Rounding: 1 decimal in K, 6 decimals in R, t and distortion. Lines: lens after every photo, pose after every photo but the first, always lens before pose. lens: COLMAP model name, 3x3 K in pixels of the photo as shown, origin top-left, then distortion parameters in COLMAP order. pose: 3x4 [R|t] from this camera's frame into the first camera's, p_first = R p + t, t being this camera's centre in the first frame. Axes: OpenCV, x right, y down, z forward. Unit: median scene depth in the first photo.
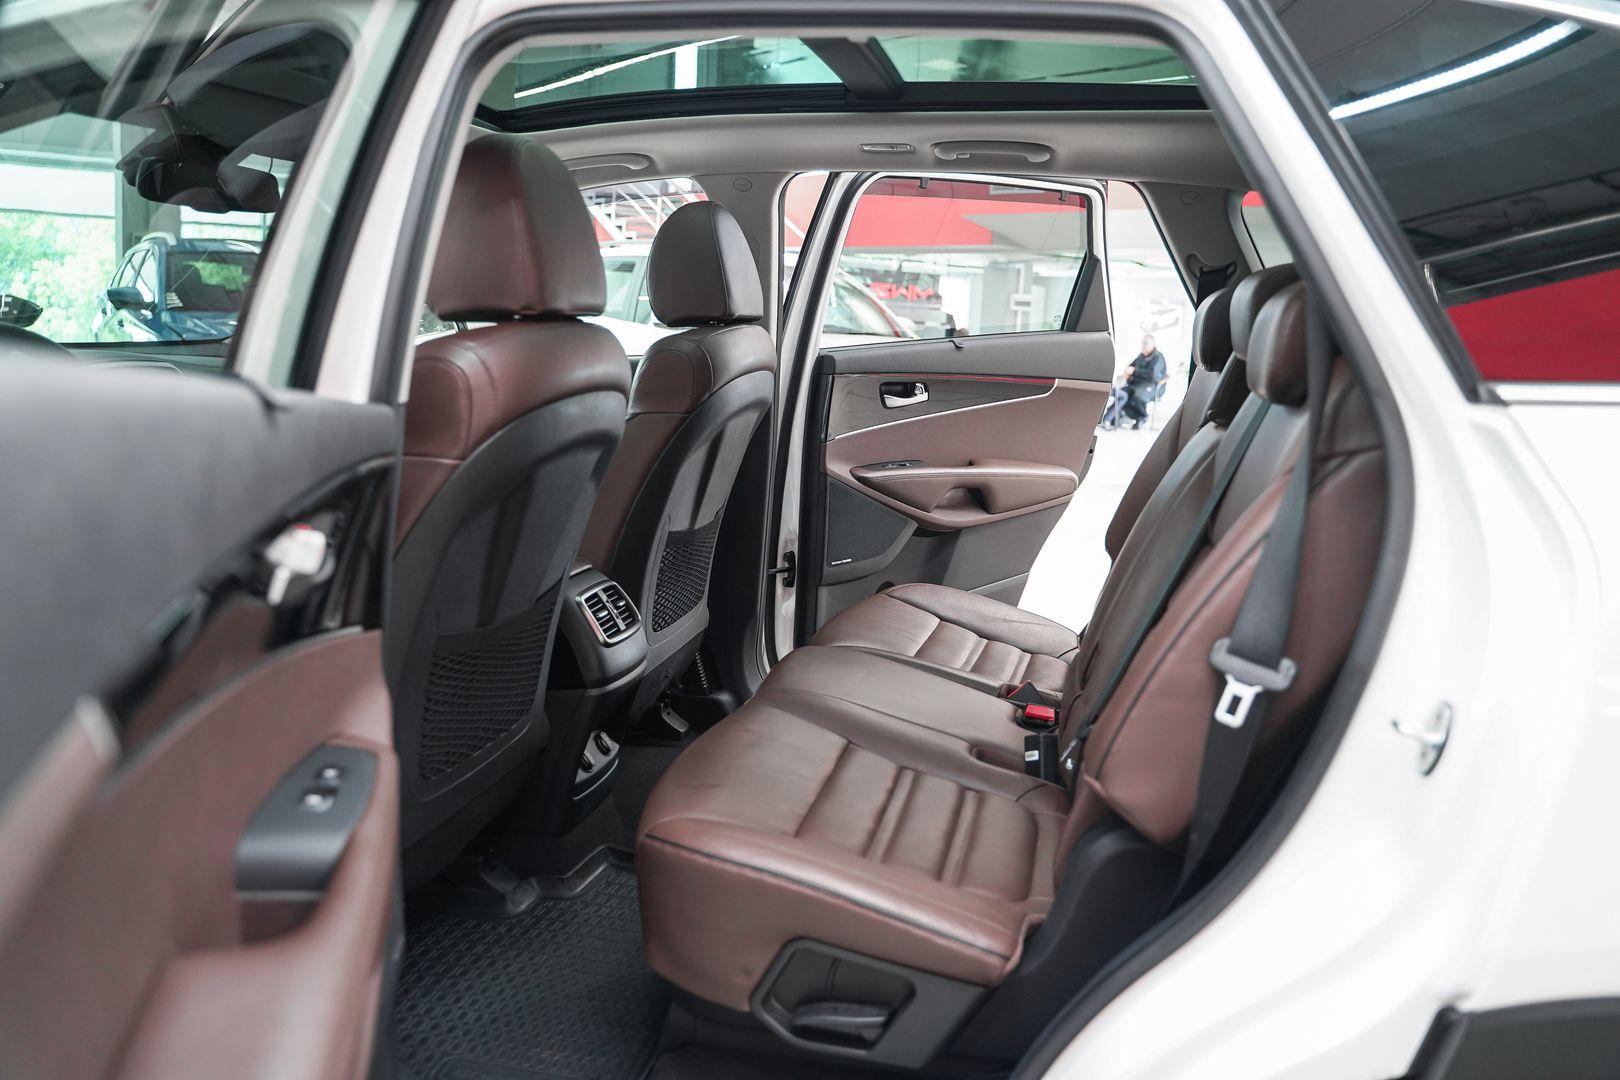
lens RADIAL K [[1309.9, 0, 810.2], [0, 1309.9, 532.0], [0, 0, 1]] dist [-0.116423, 0.093827]
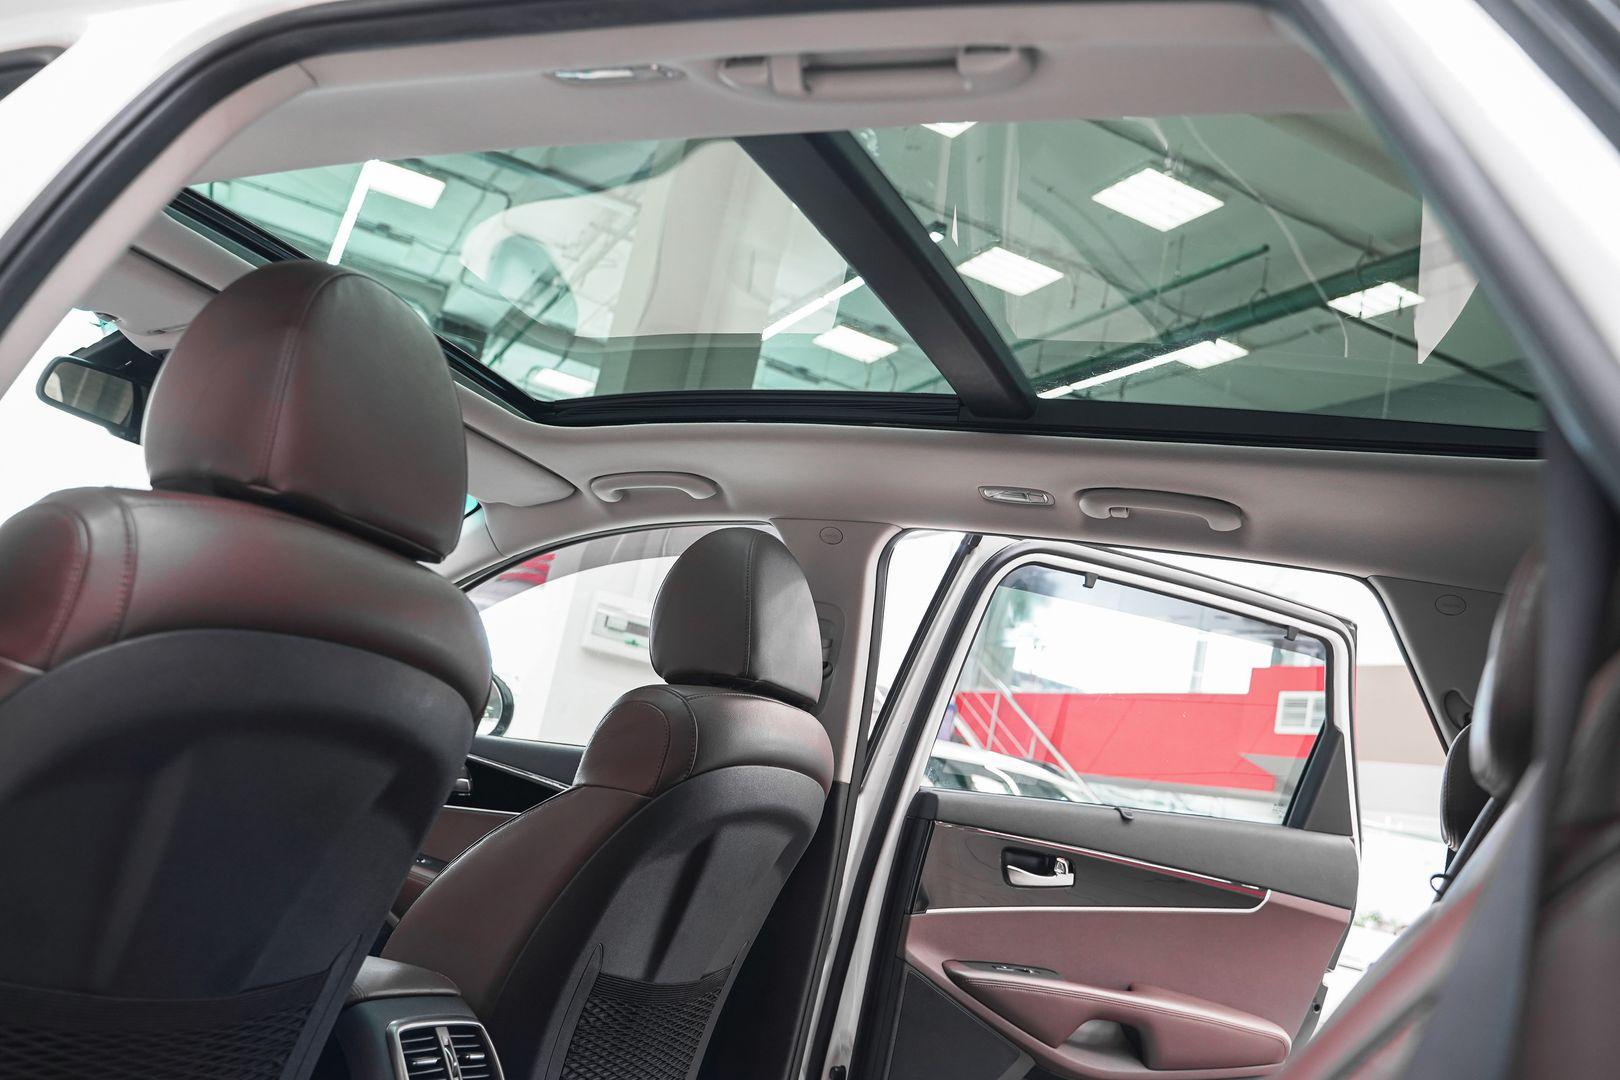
lens RADIAL K [[1309.9, 0, 871.6], [0, 1309.9, 580.3], [0, 0, 1]] dist [-0.116423, 0.093827]
pose [[0.969055, 0.110569, -0.220695, 0.124777], [-0.186707, 0.913163, -0.362318, 0.025104], [0.161469, 0.392312, 0.905549, 0.283146]]
